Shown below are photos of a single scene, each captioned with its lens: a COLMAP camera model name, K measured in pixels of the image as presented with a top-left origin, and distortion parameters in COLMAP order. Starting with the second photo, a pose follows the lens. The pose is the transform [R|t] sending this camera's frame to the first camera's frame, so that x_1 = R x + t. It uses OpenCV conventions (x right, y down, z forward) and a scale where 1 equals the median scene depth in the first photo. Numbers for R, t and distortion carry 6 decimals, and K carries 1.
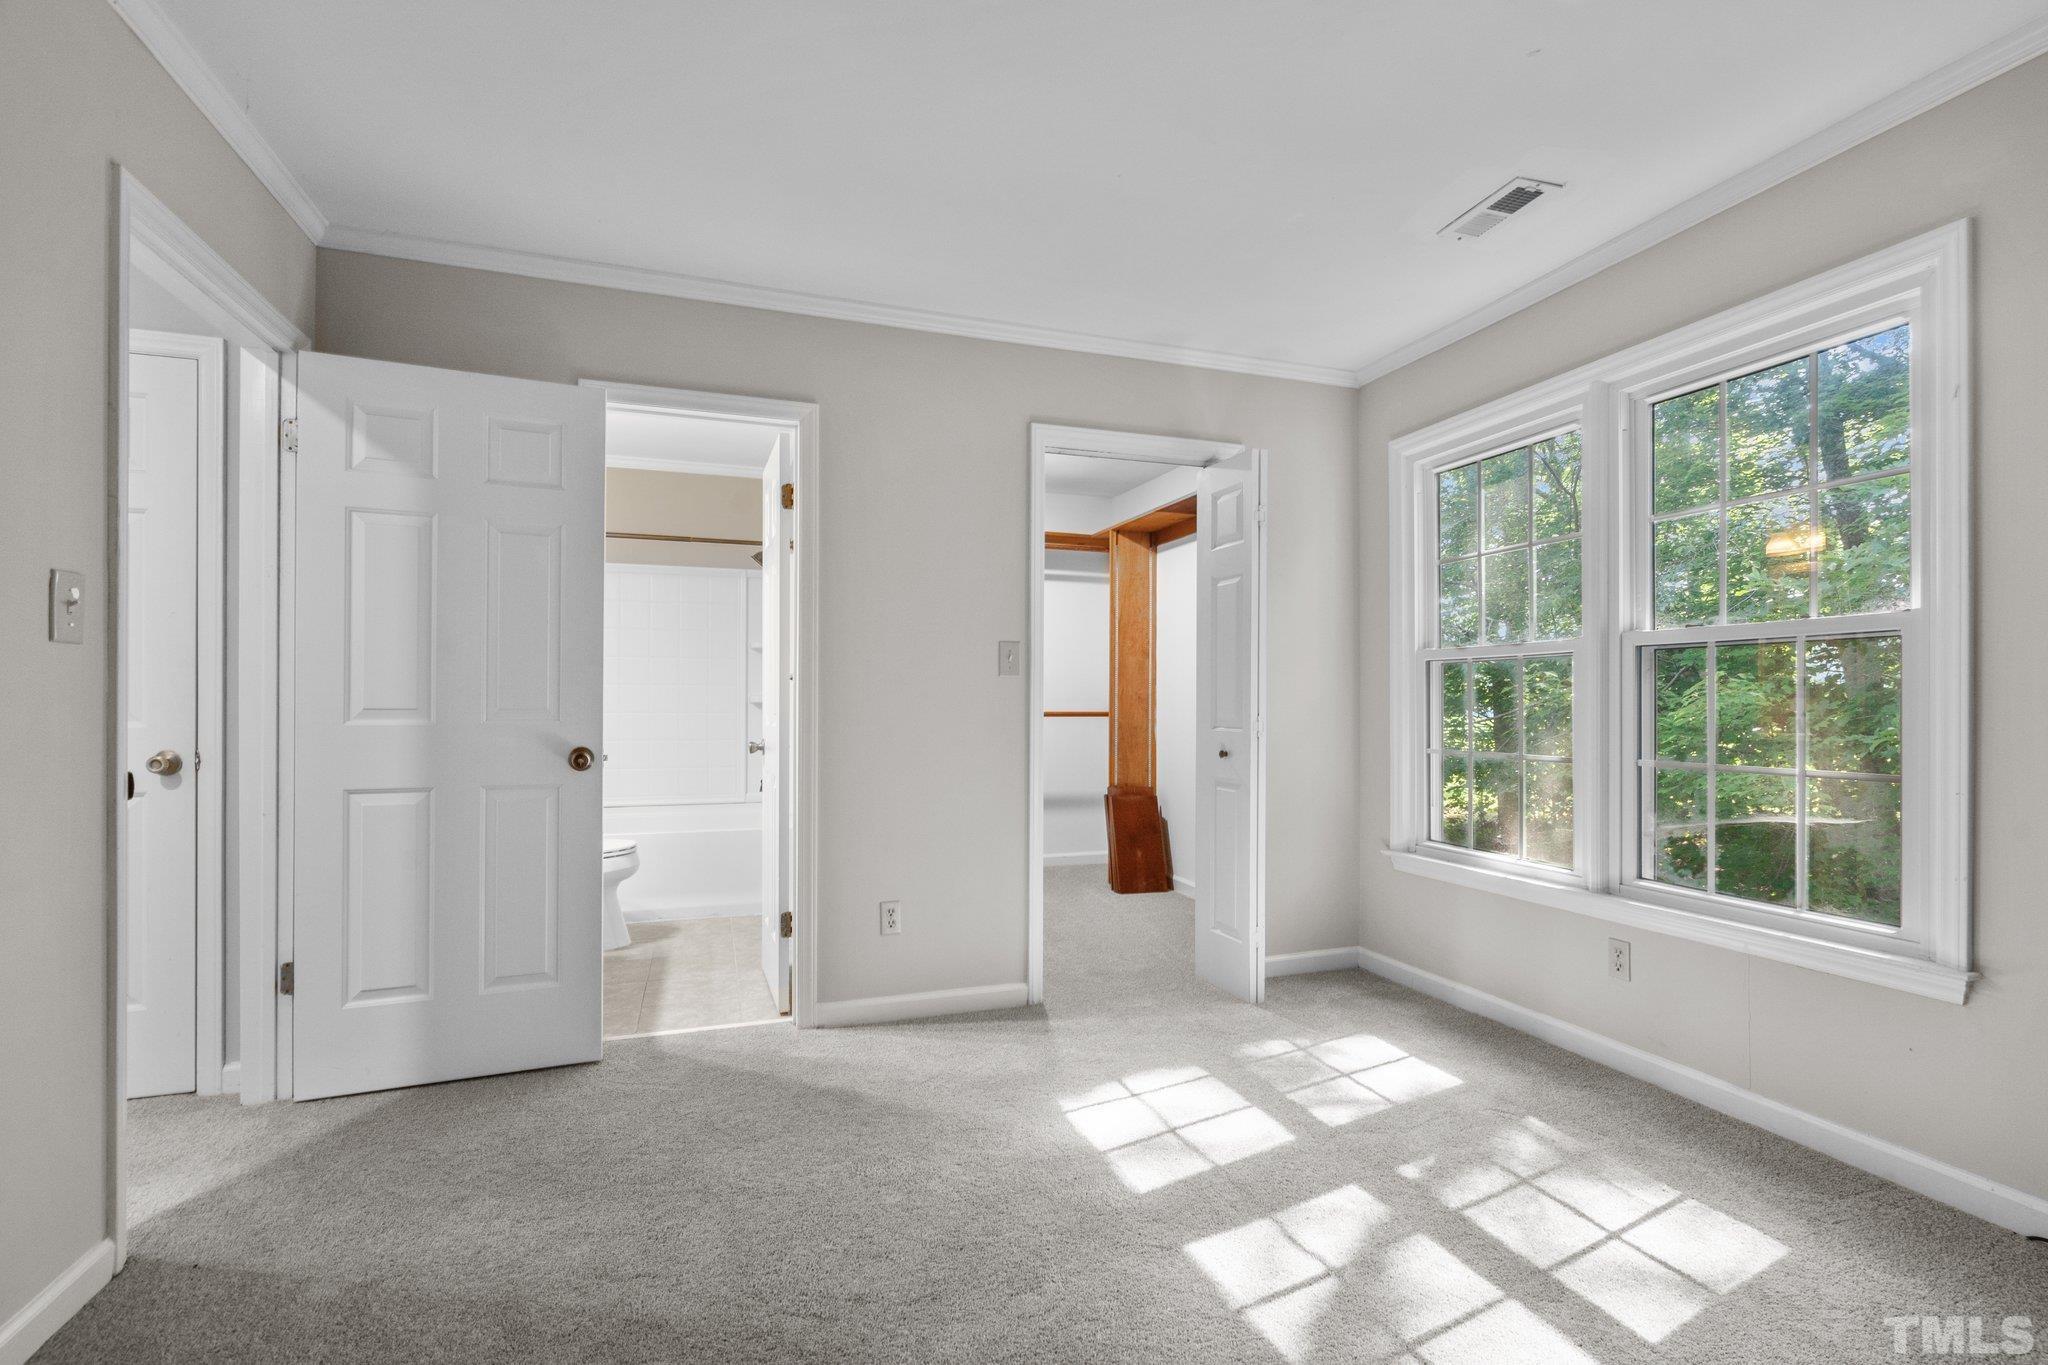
lens RADIAL K [[938.1, 0, 1023.5], [0, 938.1, 692.5], [0, 0, 1]] dist [-0.001637, 0.000736]
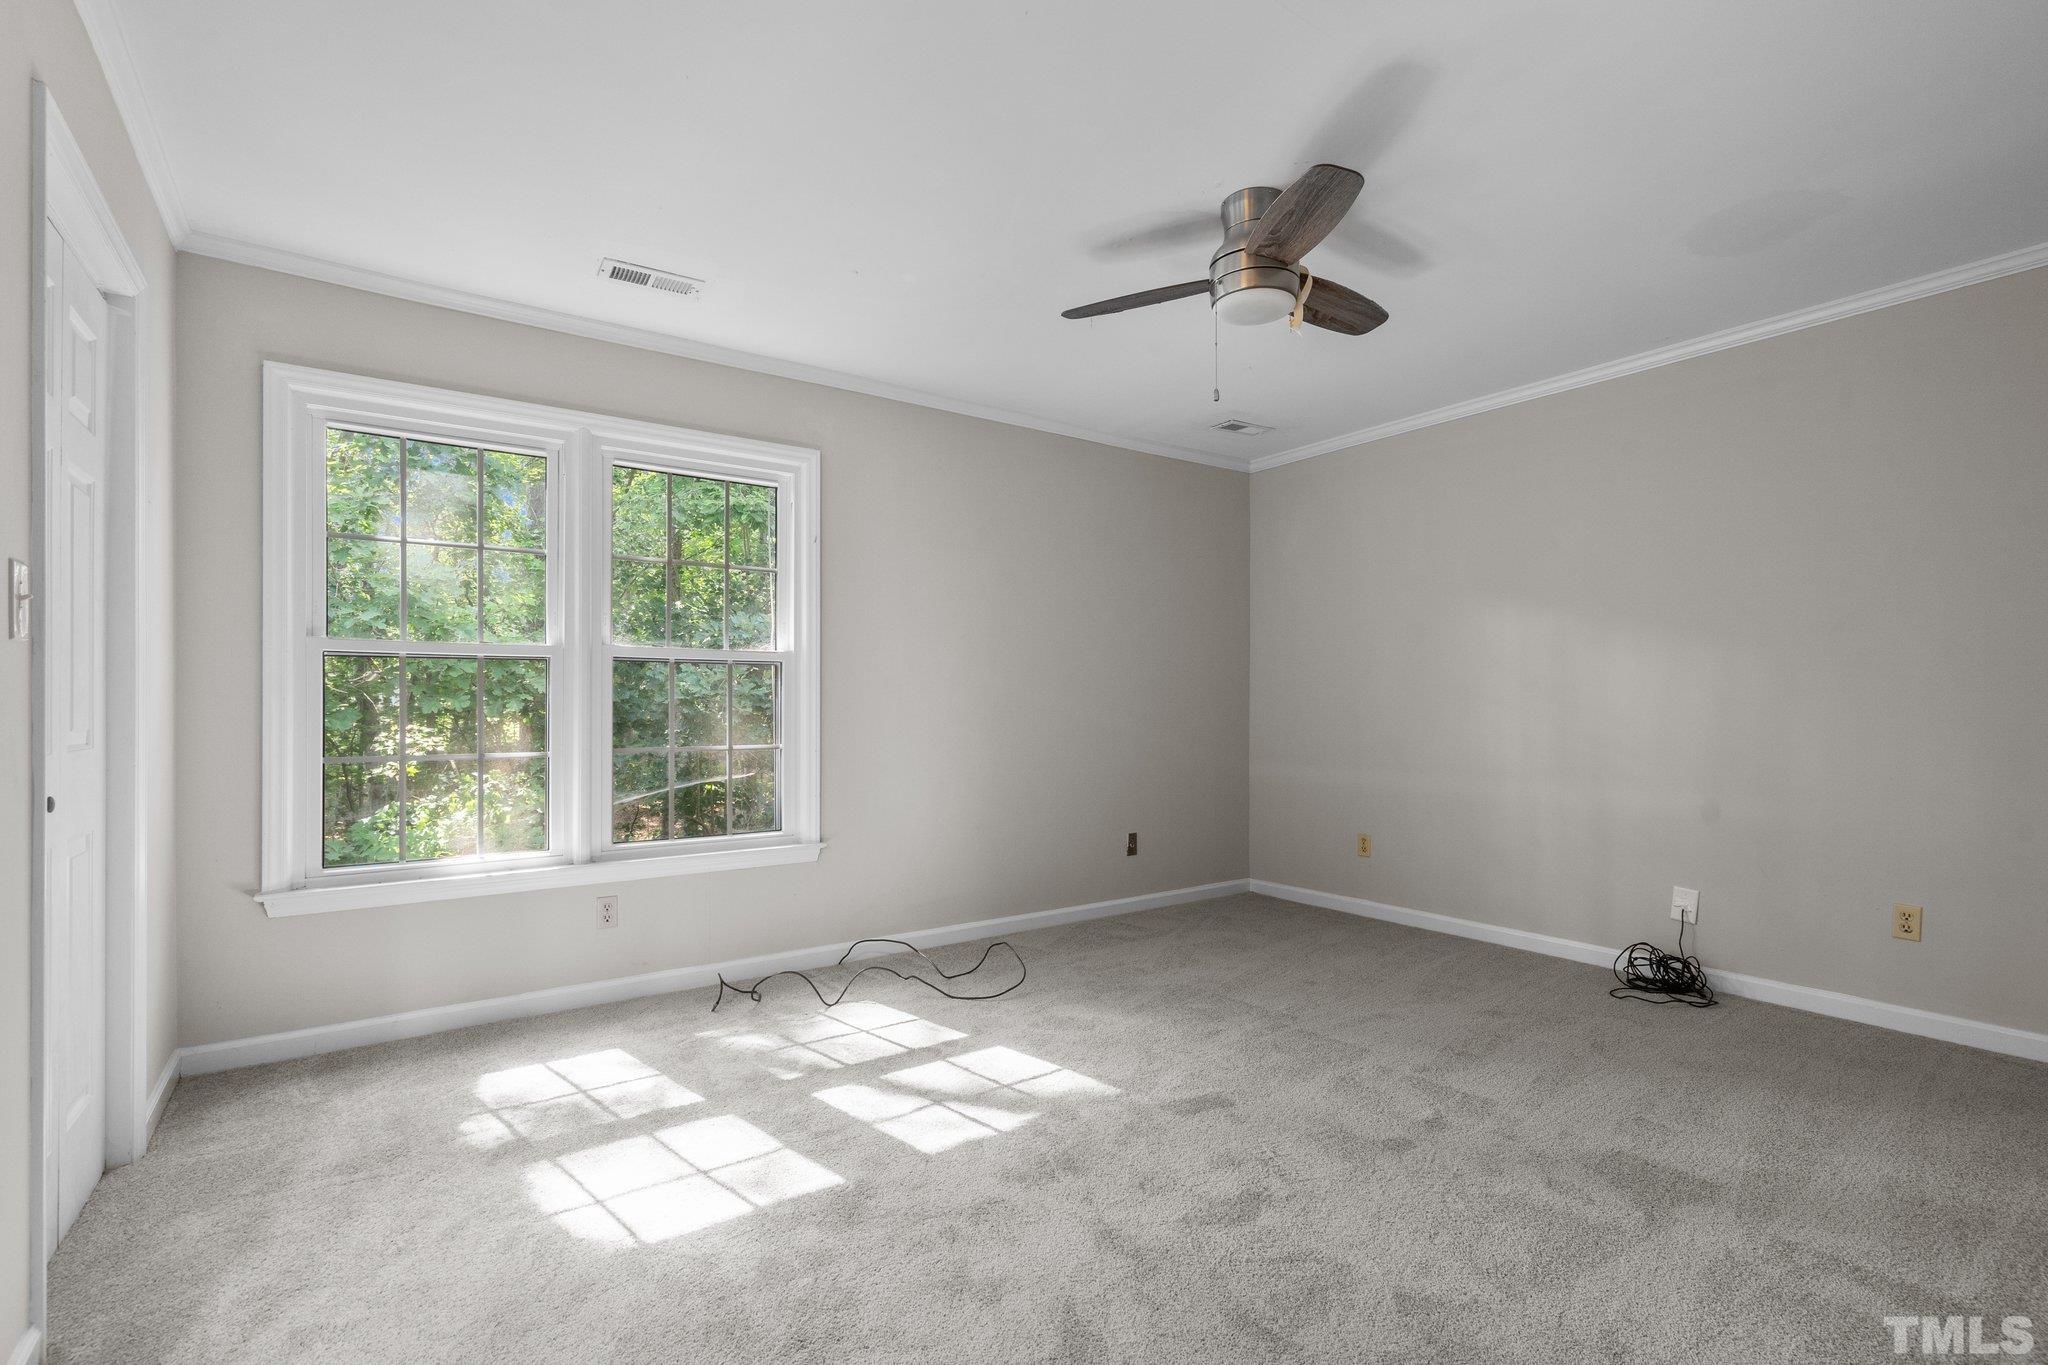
lens RADIAL K [[938.1, 0, 1023.5], [0, 938.1, 692.5], [0, 0, 1]] dist [-0.001637, 0.000736]
pose [[-0.291289, 0.010270, 0.956580, -0.694789], [-0.011096, 0.999839, -0.014114, 0.009152], [-0.956571, -0.014725, -0.291128, 0.840175]]
